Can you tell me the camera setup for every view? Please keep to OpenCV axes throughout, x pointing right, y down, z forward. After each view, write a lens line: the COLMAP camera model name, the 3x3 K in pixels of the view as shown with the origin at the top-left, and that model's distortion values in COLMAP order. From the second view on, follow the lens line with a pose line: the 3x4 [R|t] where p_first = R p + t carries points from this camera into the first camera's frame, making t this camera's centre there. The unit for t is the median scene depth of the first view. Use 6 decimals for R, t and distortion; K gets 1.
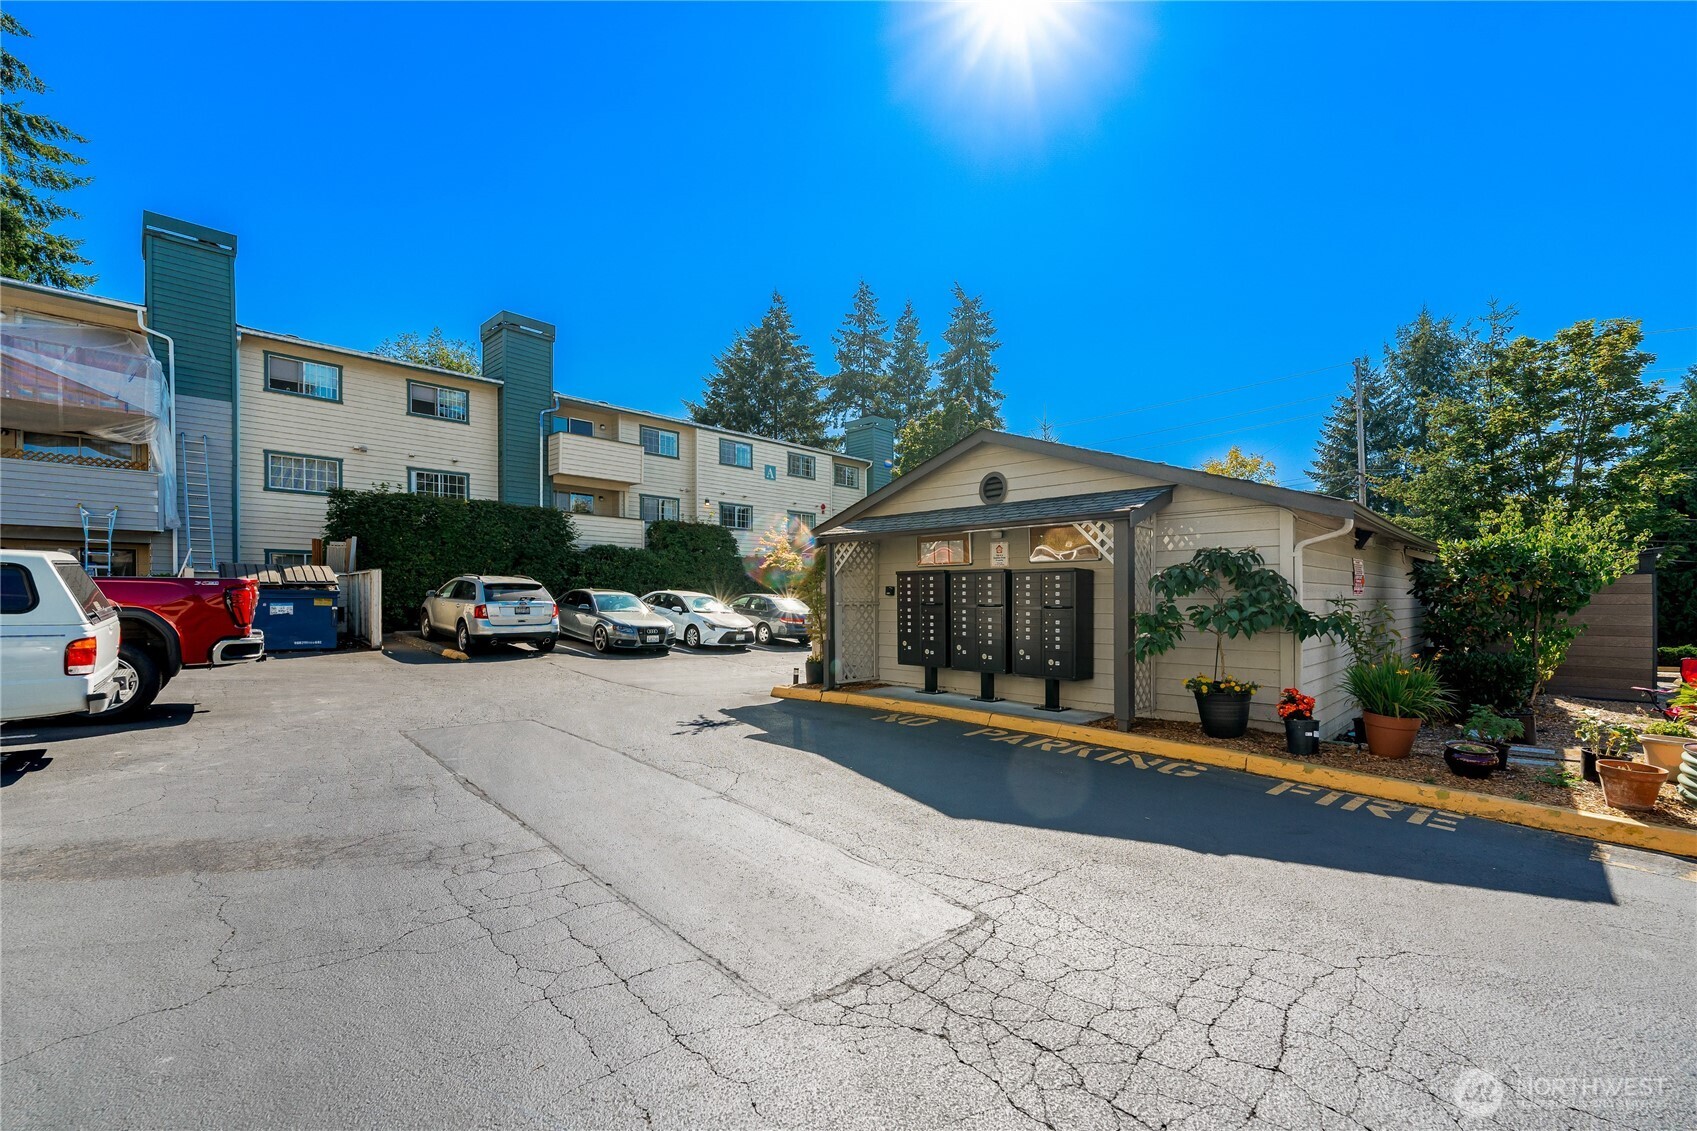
lens RADIAL K [[676.1, 0, 848.5], [0, 676.1, 565.5], [0, 0, 1]] dist [-0.008030, -0.000071]
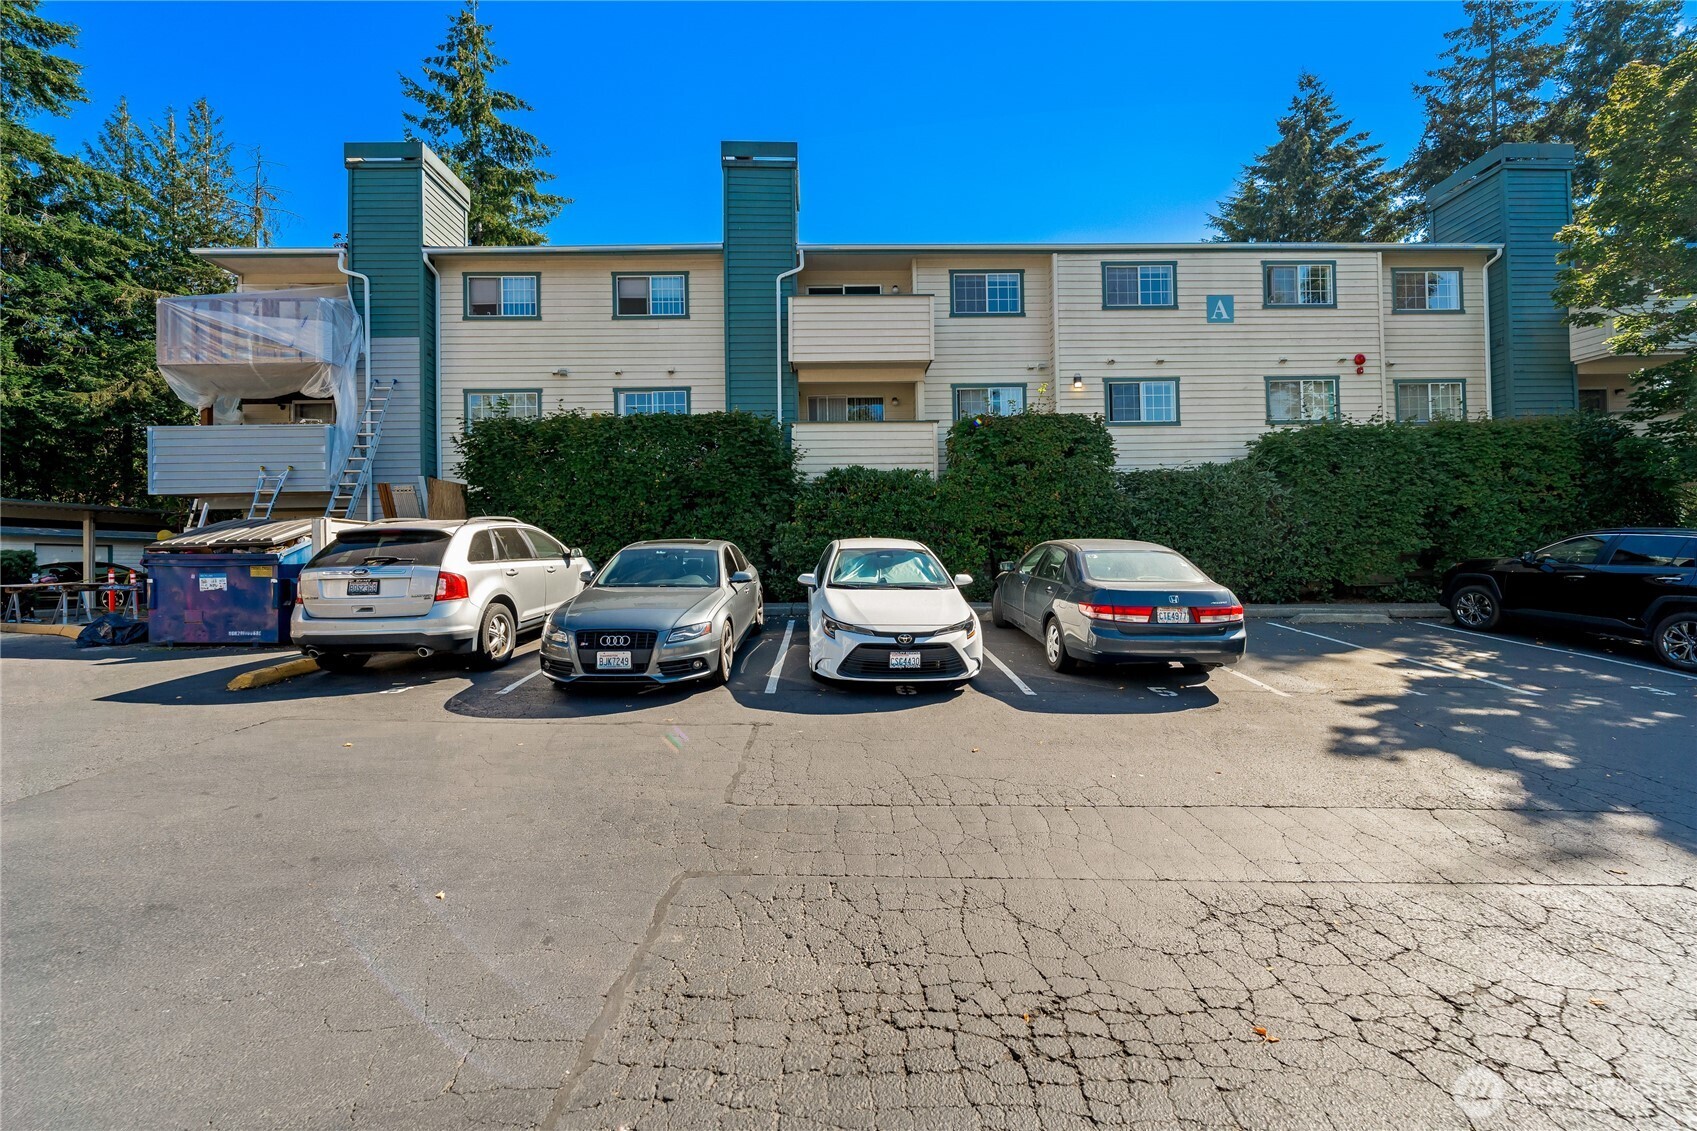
lens RADIAL K [[709.6, 0, 824.8], [0, 709.6, 545.1], [0, 0, 1]] dist [-0.000342, -0.000050]
pose [[0.718371, -0.033014, -0.694876, 0.060386], [0.052426, 0.998602, 0.006755, 0.037028], [0.693682, -0.041282, 0.719098, 0.625043]]
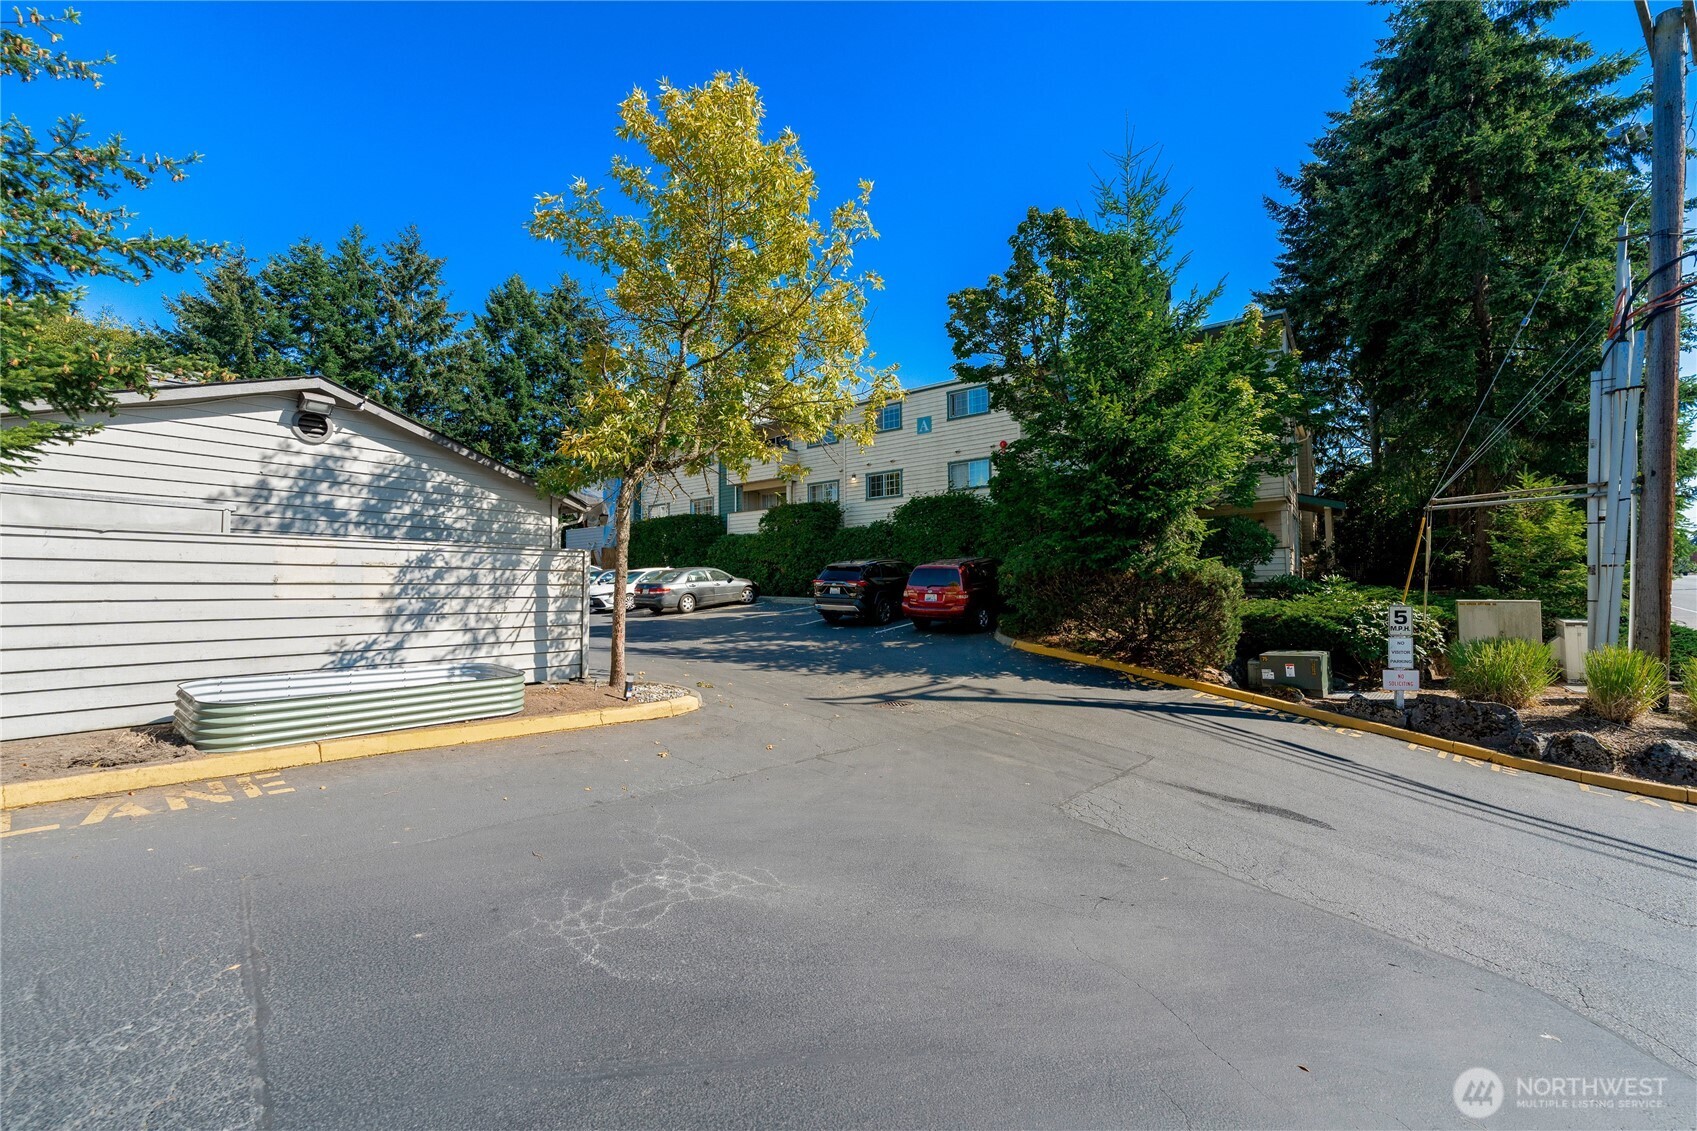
lens RADIAL K [[676.1, 0, 848.5], [0, 676.1, 565.5], [0, 0, 1]] dist [-0.008030, -0.000071]
pose [[0.114059, -0.050520, -0.992189, 1.164911], [0.053276, 0.997580, -0.044670, 0.123931], [0.992044, -0.047765, 0.116474, 1.257249]]
